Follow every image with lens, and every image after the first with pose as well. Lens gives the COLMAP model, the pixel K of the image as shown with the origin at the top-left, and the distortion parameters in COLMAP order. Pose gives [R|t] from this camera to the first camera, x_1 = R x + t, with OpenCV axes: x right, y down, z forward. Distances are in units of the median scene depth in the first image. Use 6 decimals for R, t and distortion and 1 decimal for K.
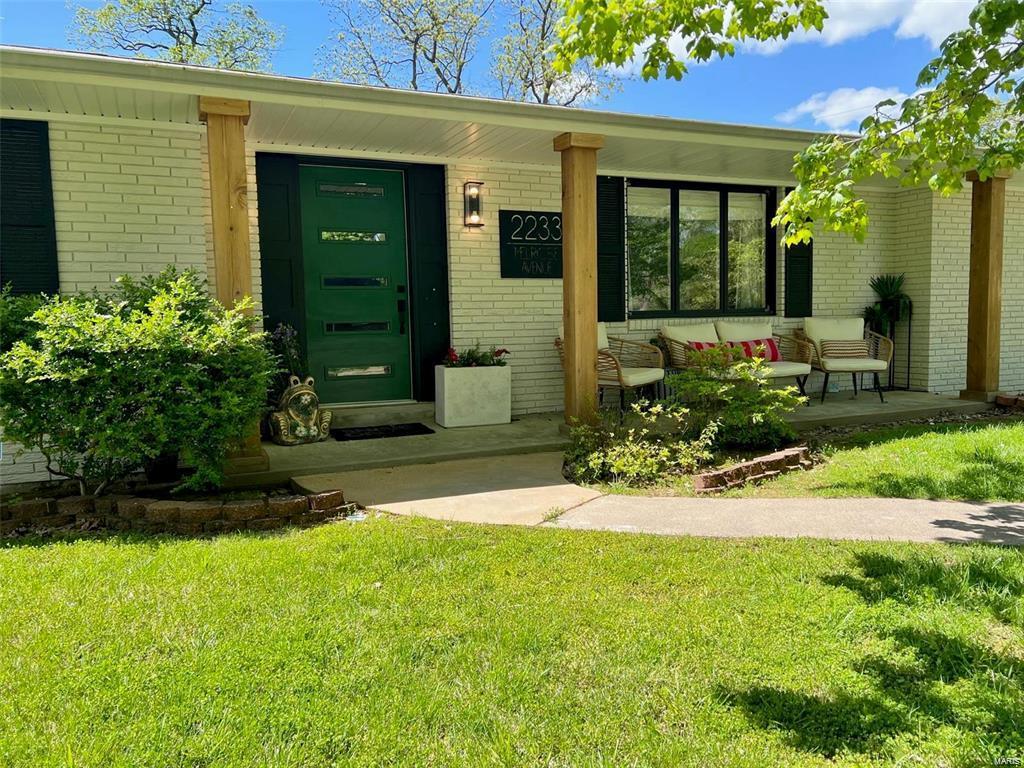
lens RADIAL K [[786.8, 0, 521.3], [0, 786.8, 387.5], [0, 0, 1]] dist [0.030170, -0.004844]
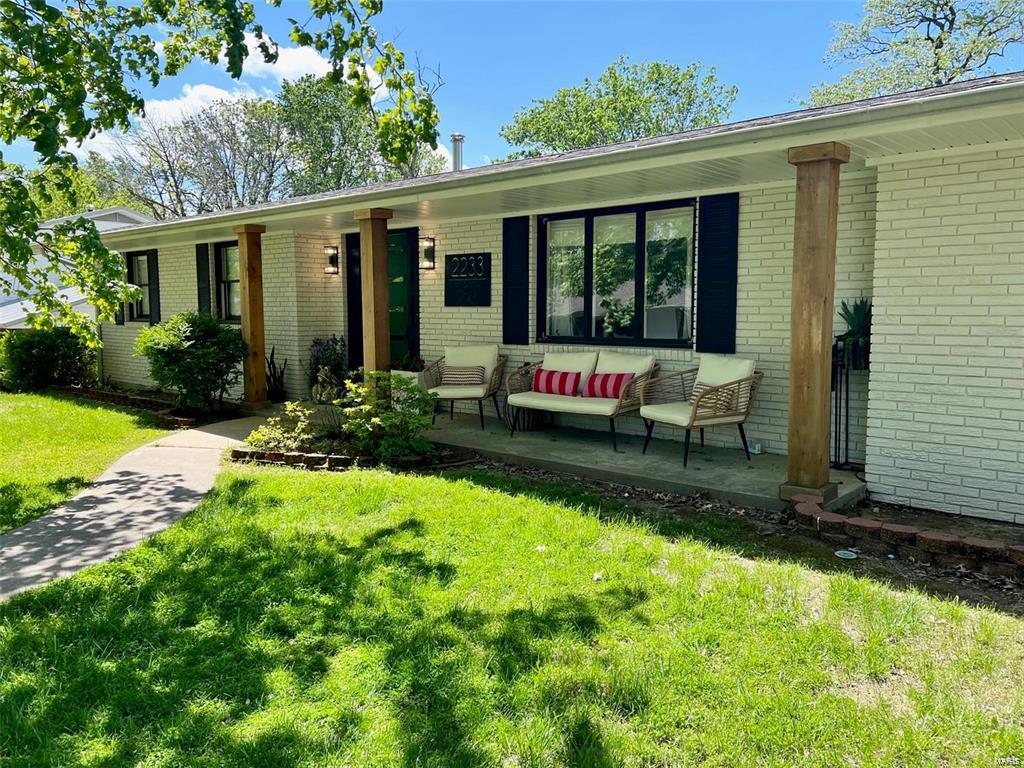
lens RADIAL K [[764.1, 0, 515.5], [0, 764.1, 376.1], [0, 0, 1]] dist [0.039529, 0.001148]
pose [[0.400959, 0.096751, -0.910973, 1.177404], [-0.093896, 0.993511, 0.064190, -0.114759], [0.911272, 0.059799, 0.407441, 0.583922]]
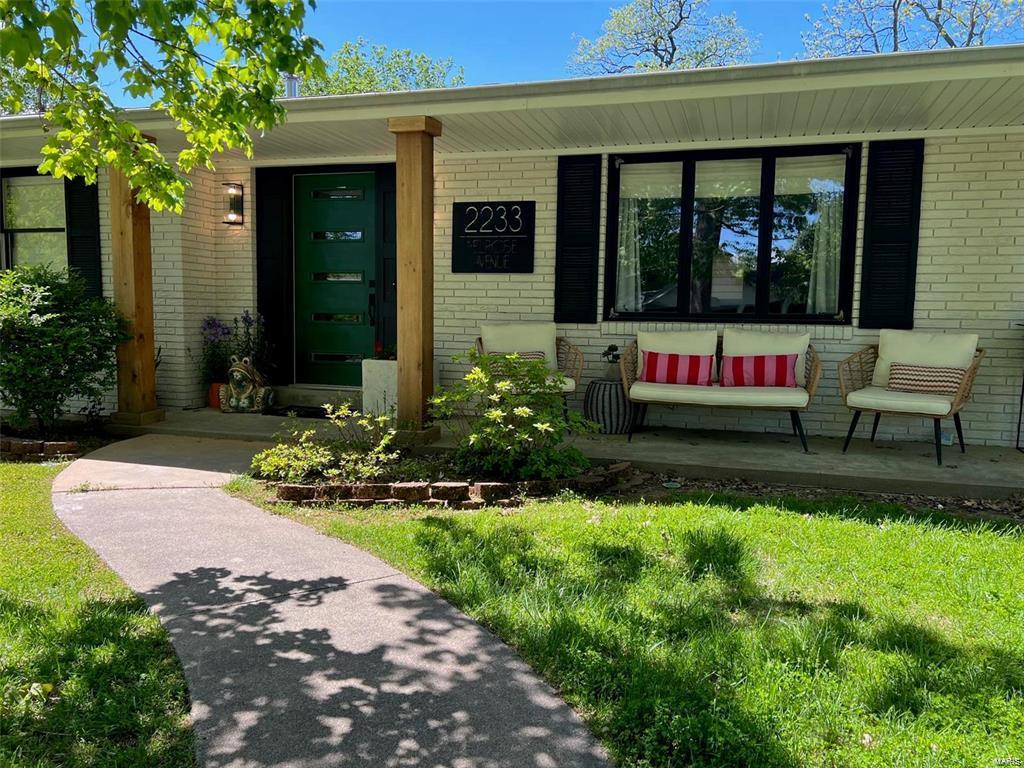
lens RADIAL K [[786.8, 0, 515.4], [0, 786.8, 386.4], [0, 0, 1]] dist [0.030170, -0.004844]
pose [[0.745834, 0.090067, -0.660015, 0.675904], [-0.092833, 0.995202, 0.030904, -0.036156], [0.659631, 0.038222, 0.750617, 0.321647]]
